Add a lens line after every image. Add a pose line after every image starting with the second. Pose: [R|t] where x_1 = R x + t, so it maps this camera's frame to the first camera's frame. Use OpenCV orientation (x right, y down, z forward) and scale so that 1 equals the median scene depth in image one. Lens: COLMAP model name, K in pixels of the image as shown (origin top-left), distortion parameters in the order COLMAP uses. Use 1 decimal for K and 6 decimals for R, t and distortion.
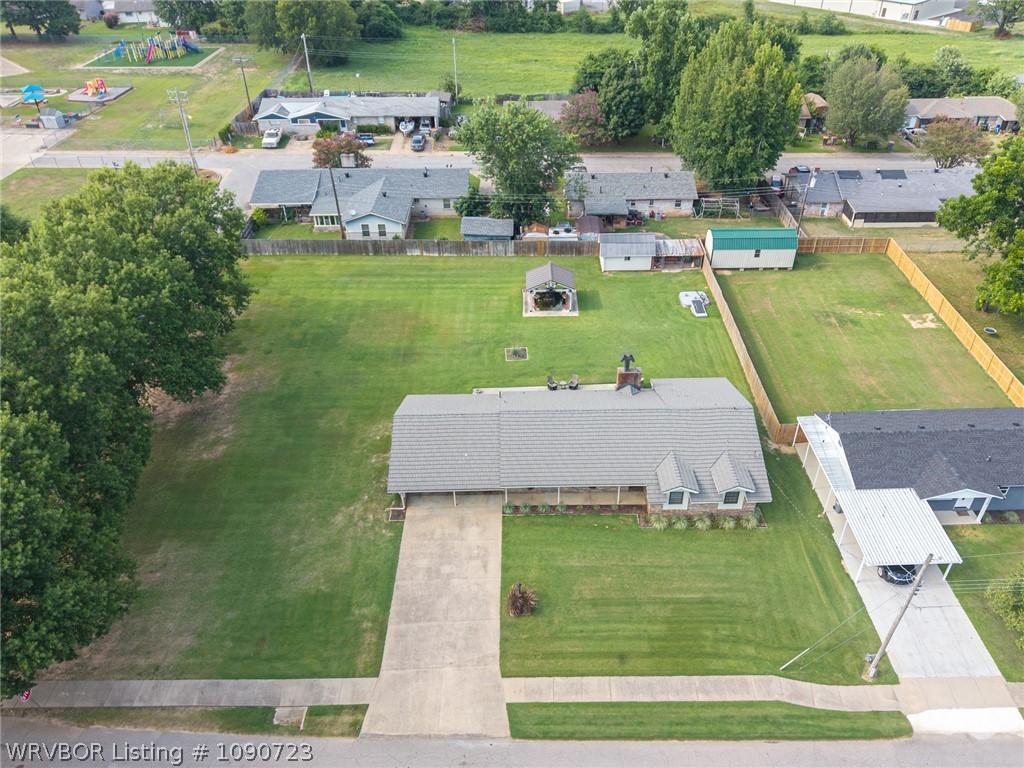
lens RADIAL K [[794.6, 0, 511.5], [0, 794.6, 409.9], [0, 0, 1]] dist [0.008416, -0.006316]
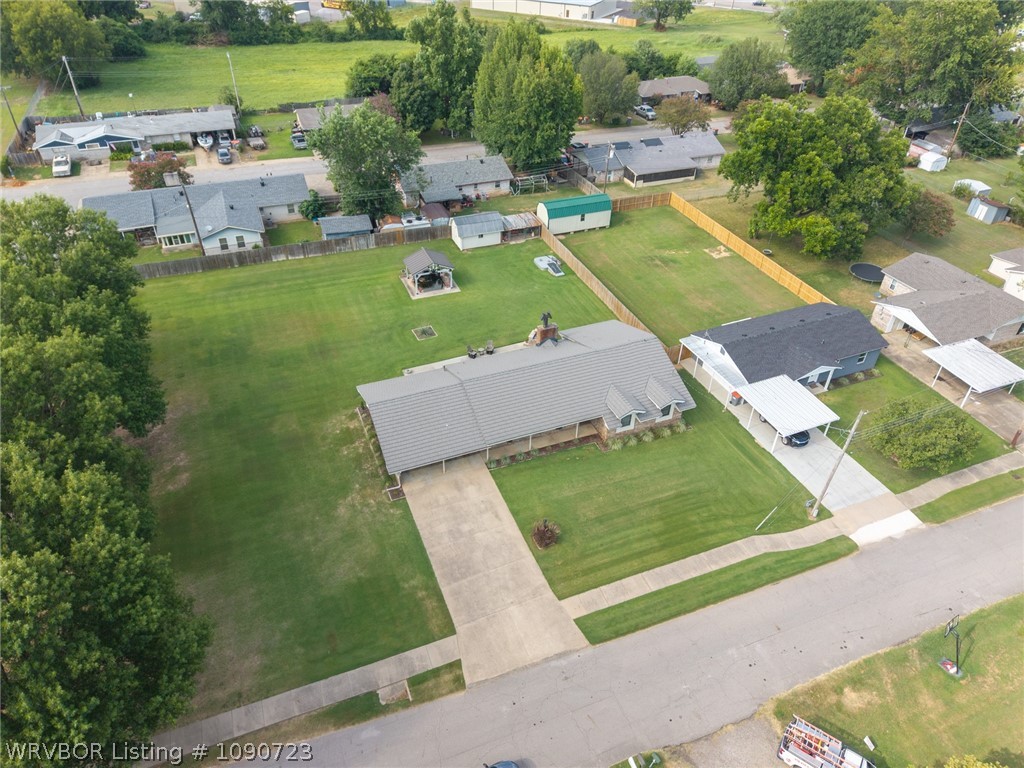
lens RADIAL K [[722.4, 0, 505.4], [0, 722.4, 386.2], [0, 0, 1]] dist [0.007621, -0.008975]
pose [[0.926250, -0.200109, 0.319403, -0.198845], [0.198661, 0.979352, 0.037466, -0.011821], [-0.320305, 0.028750, 0.946878, 0.015919]]
